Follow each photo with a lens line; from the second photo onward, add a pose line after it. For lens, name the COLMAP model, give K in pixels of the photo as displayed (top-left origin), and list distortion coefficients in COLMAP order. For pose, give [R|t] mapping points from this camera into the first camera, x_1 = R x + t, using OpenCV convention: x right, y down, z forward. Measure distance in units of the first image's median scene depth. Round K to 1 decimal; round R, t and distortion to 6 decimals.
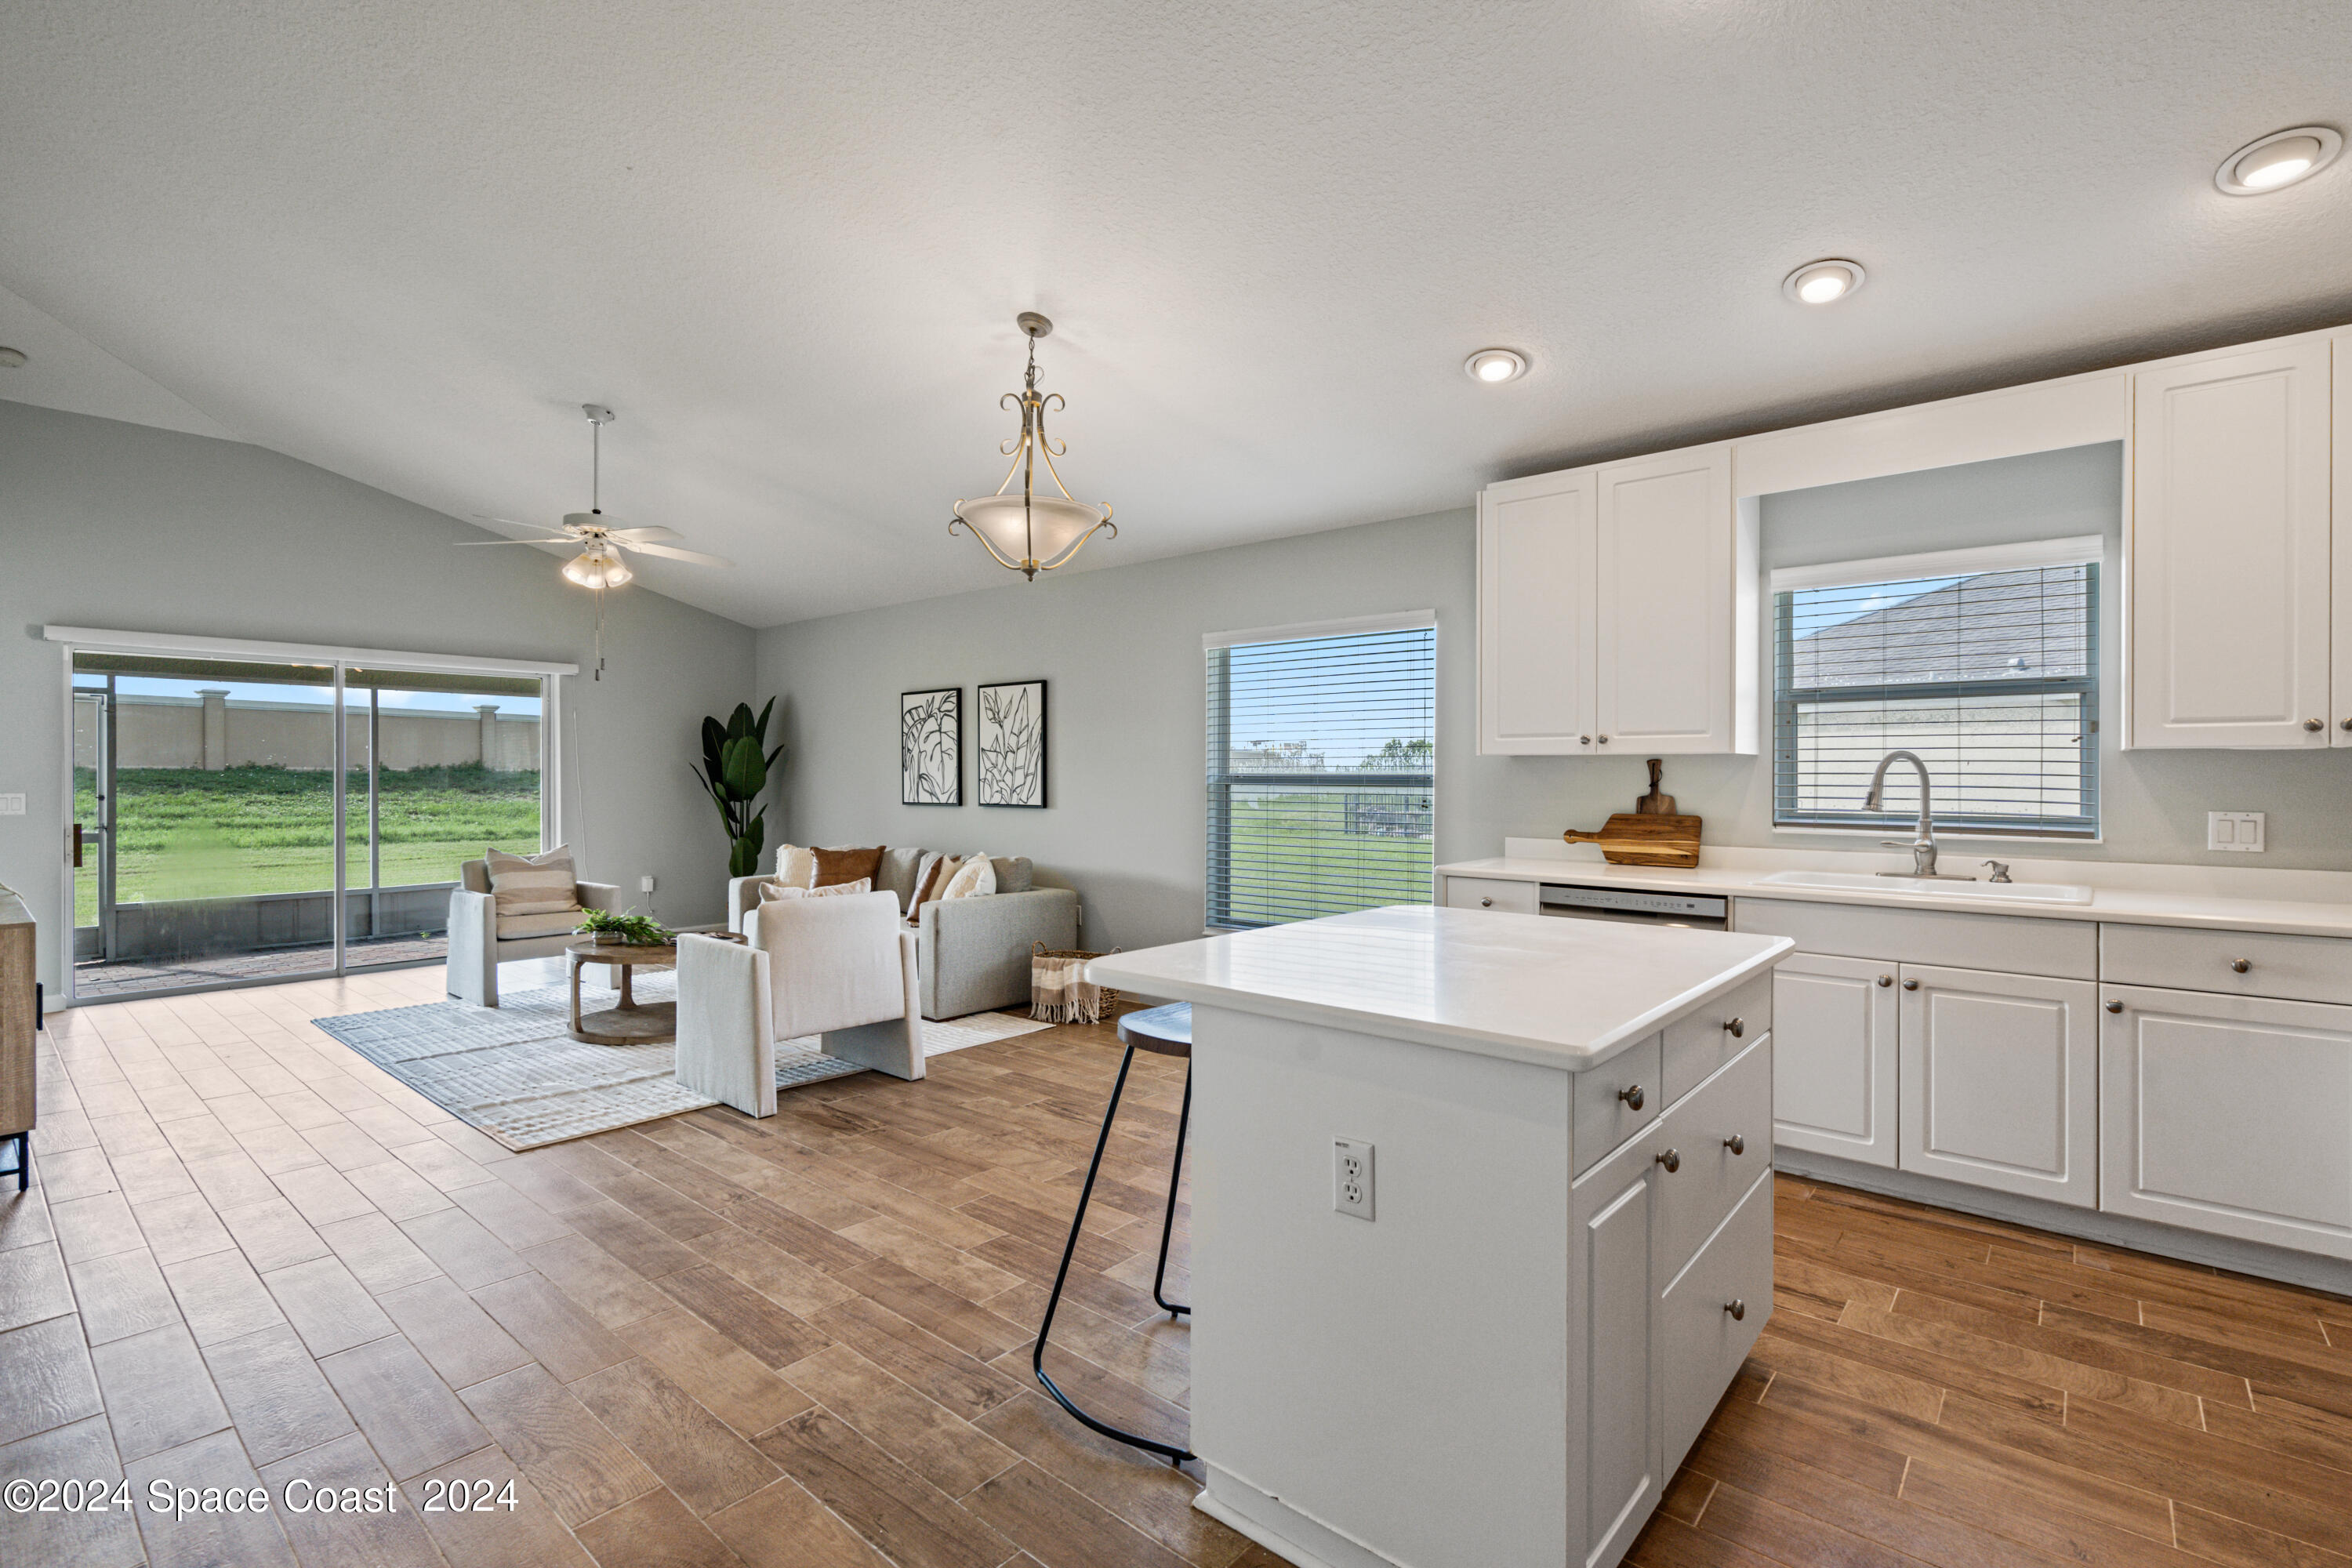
lens RADIAL K [[1083.0, 0, 1175.3], [0, 1083.0, 780.6], [0, 0, 1]] dist [0.000505, -0.000910]
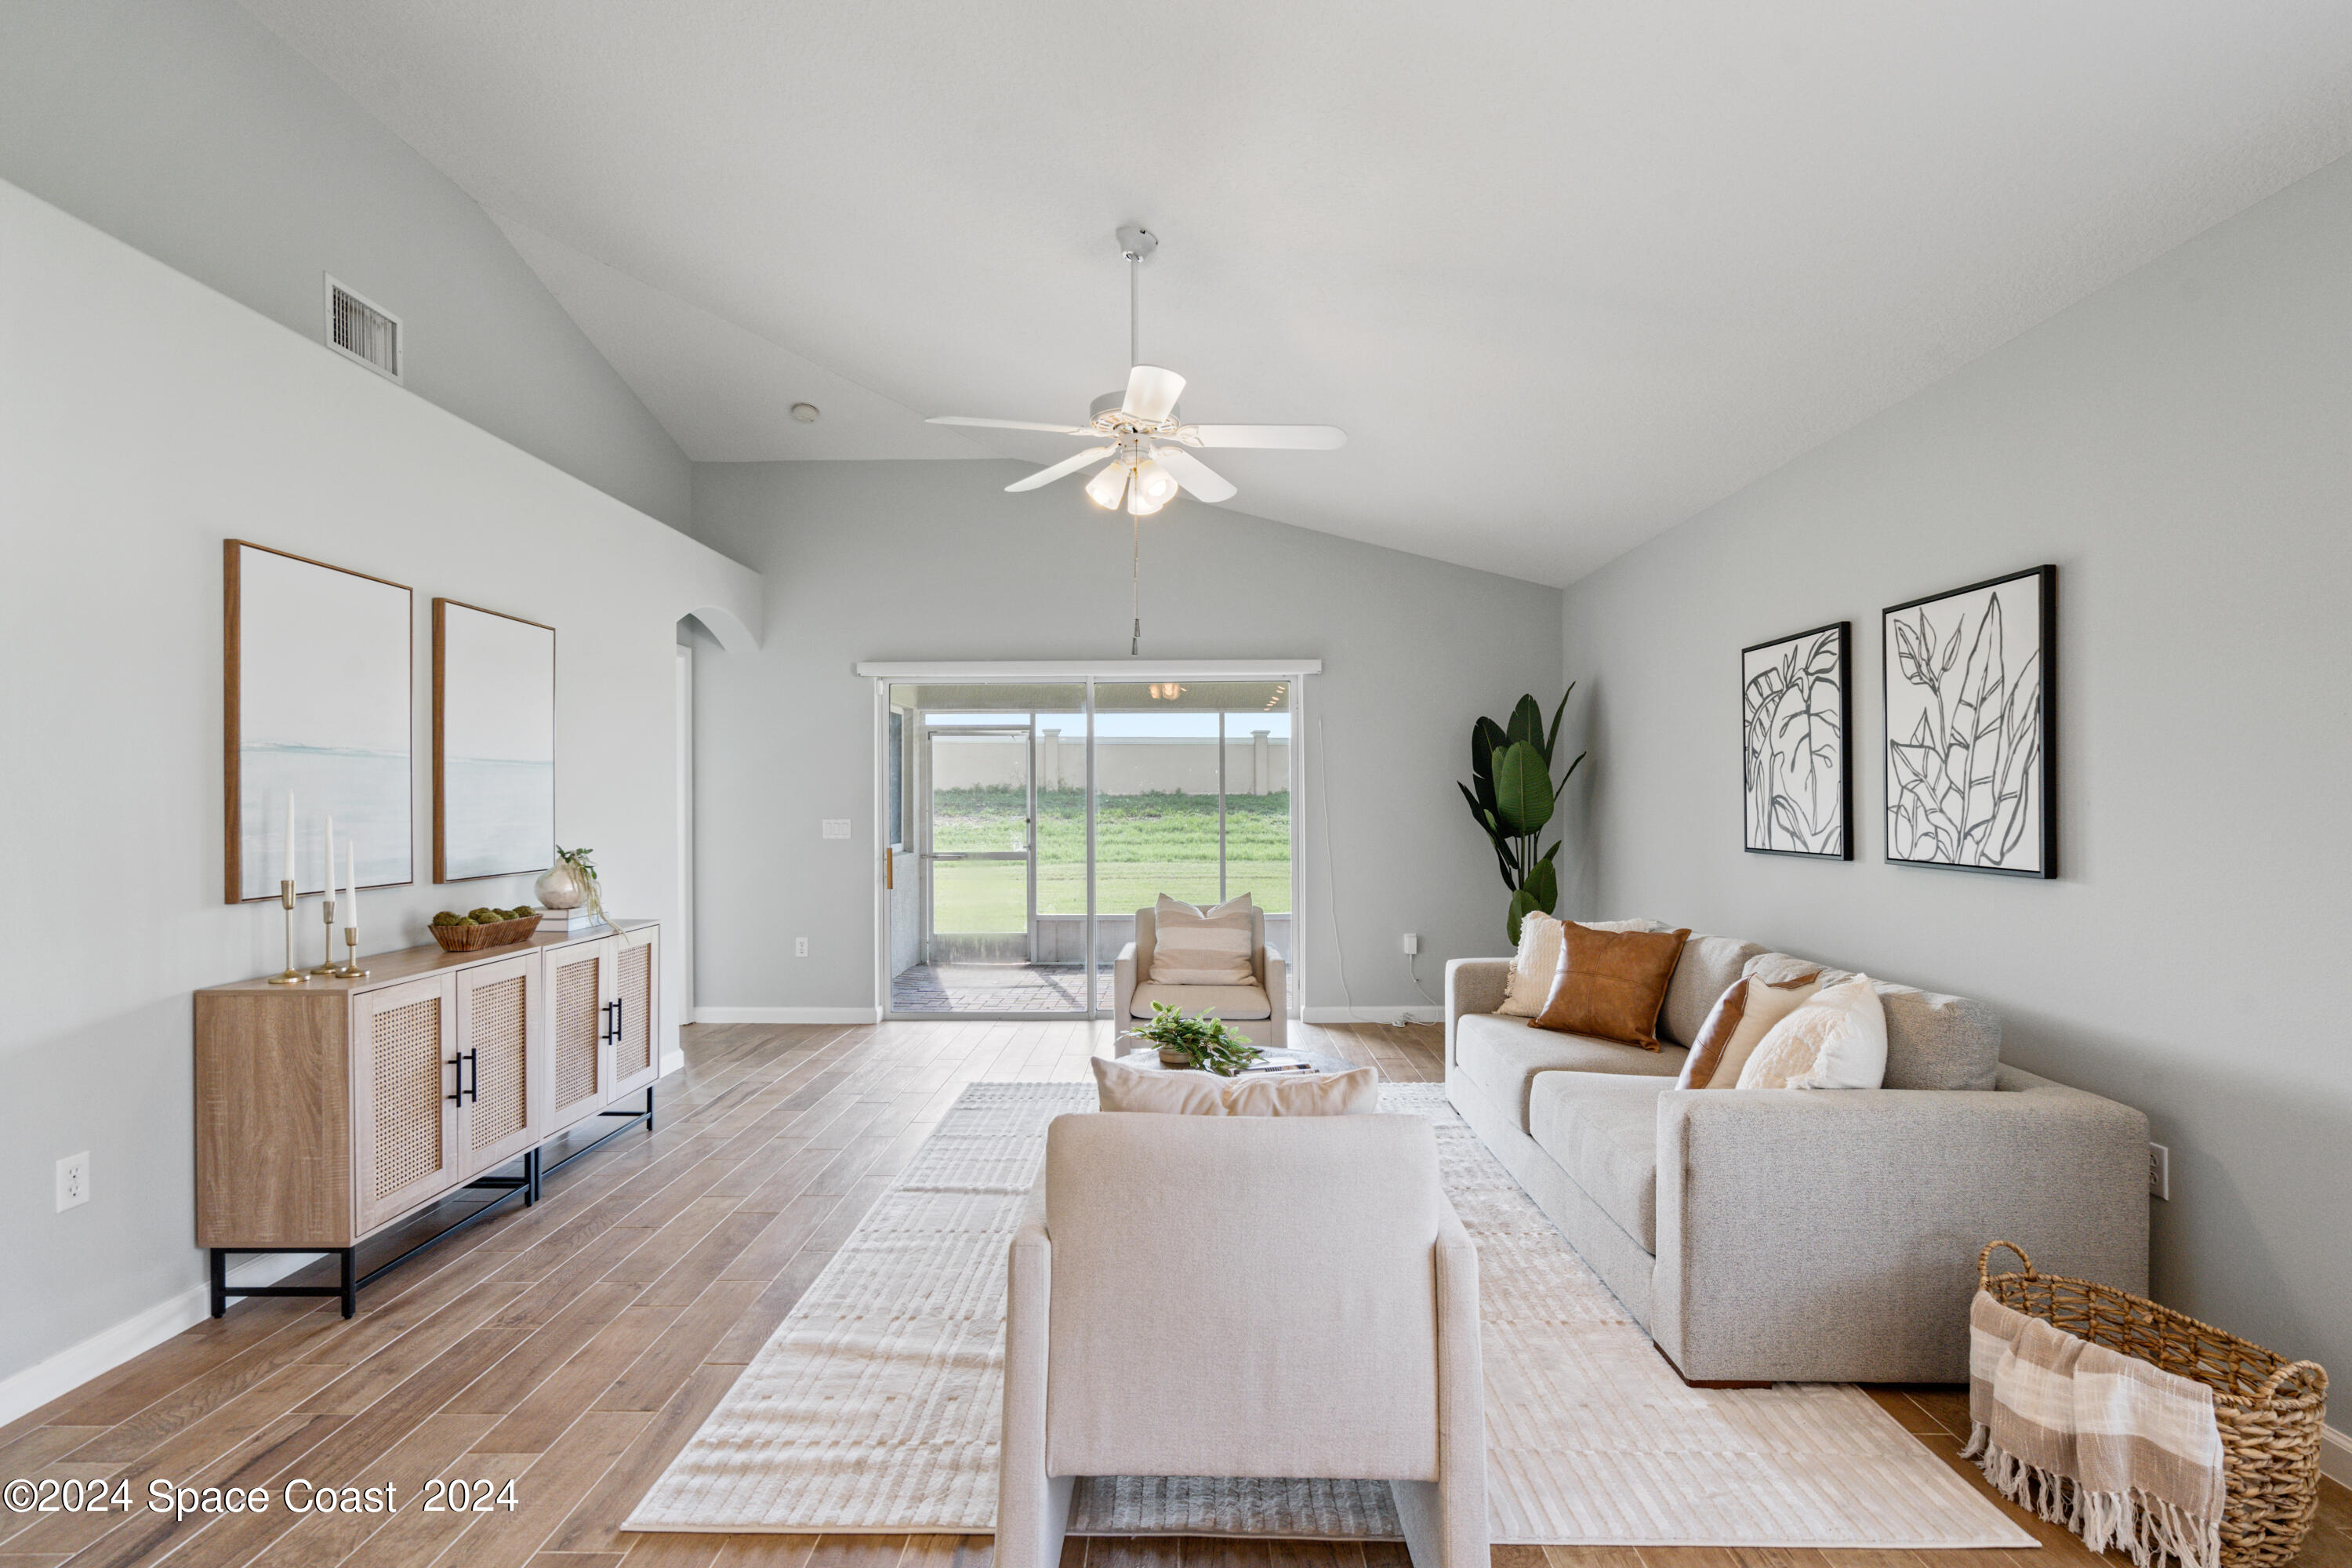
lens RADIAL K [[1083.0, 0, 1168.6], [0, 1083.0, 797.6], [0, 0, 1]] dist [0.000505, -0.000910]
pose [[0.644360, -0.004949, -0.764706, -0.021523], [0.002076, 0.999987, -0.004722, -0.003758], [0.764720, 0.001455, 0.644362, 0.461117]]
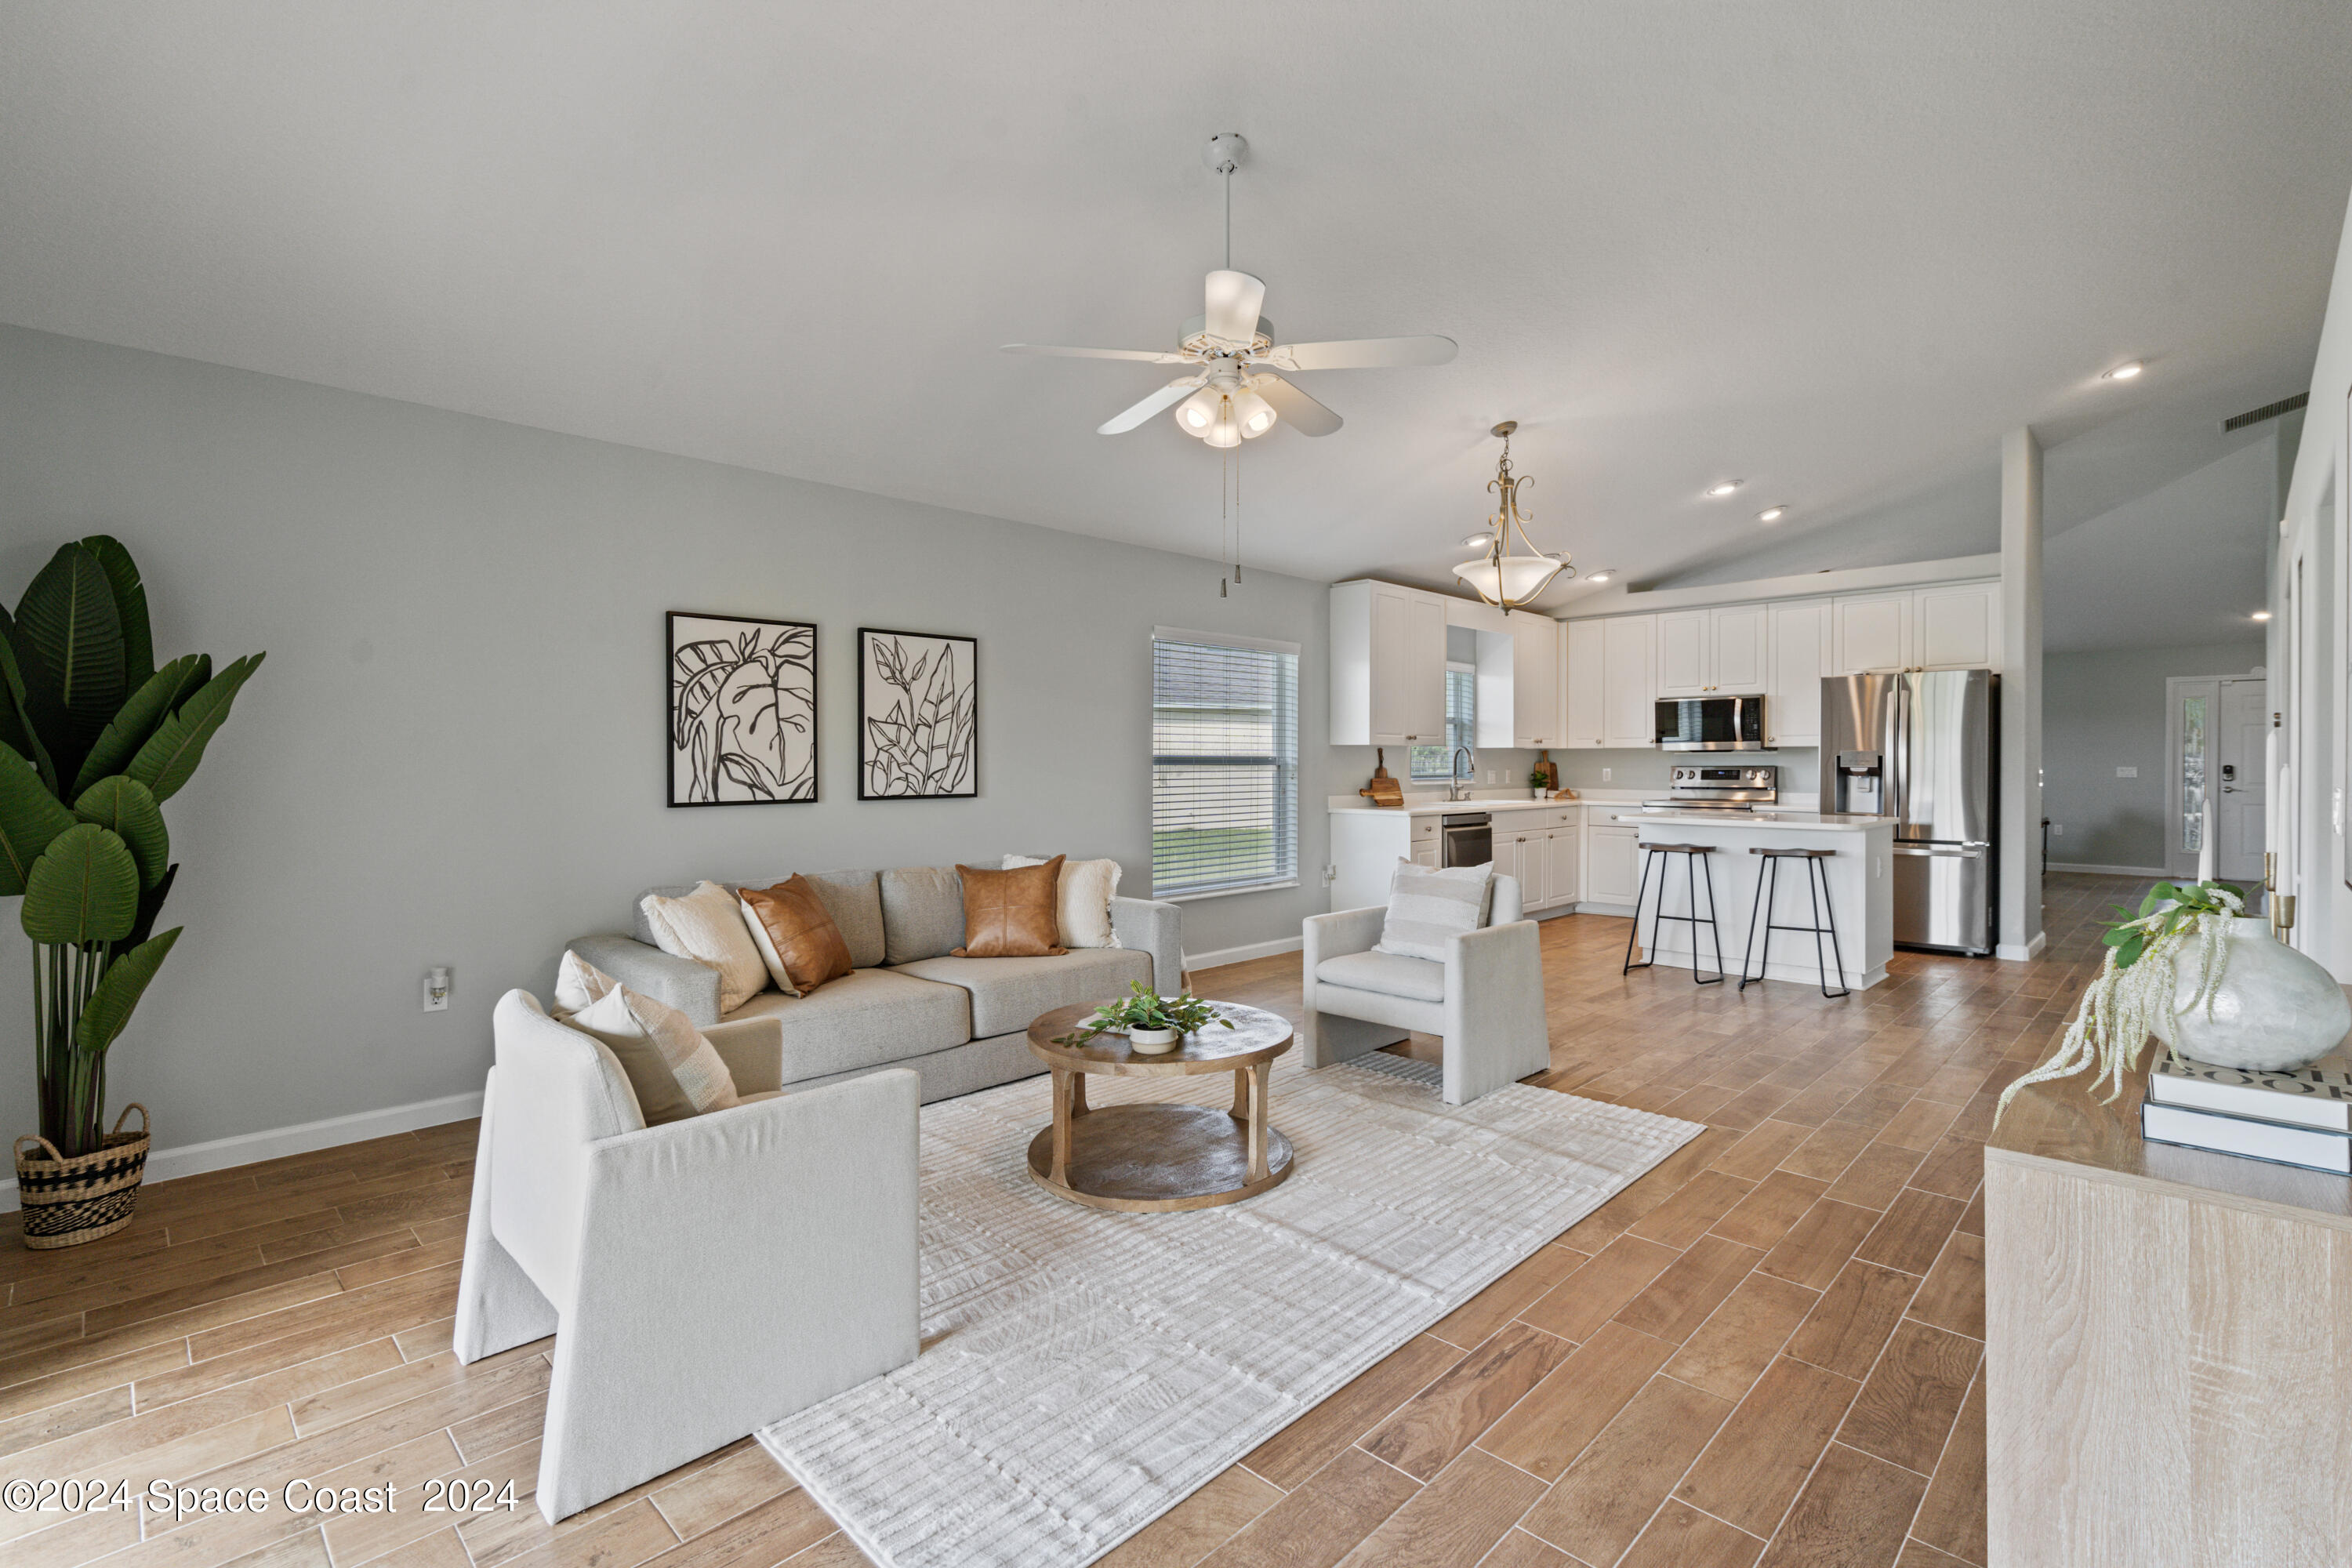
lens RADIAL K [[1083.0, 0, 1178.7], [0, 1083.0, 770.0], [0, 0, 1]] dist [0.000505, -0.000910]
pose [[0.061080, -0.011289, 0.998069, -0.880086], [0.003716, 0.999932, 0.011083, -0.003040], [-0.998126, 0.003032, 0.061118, 0.763548]]
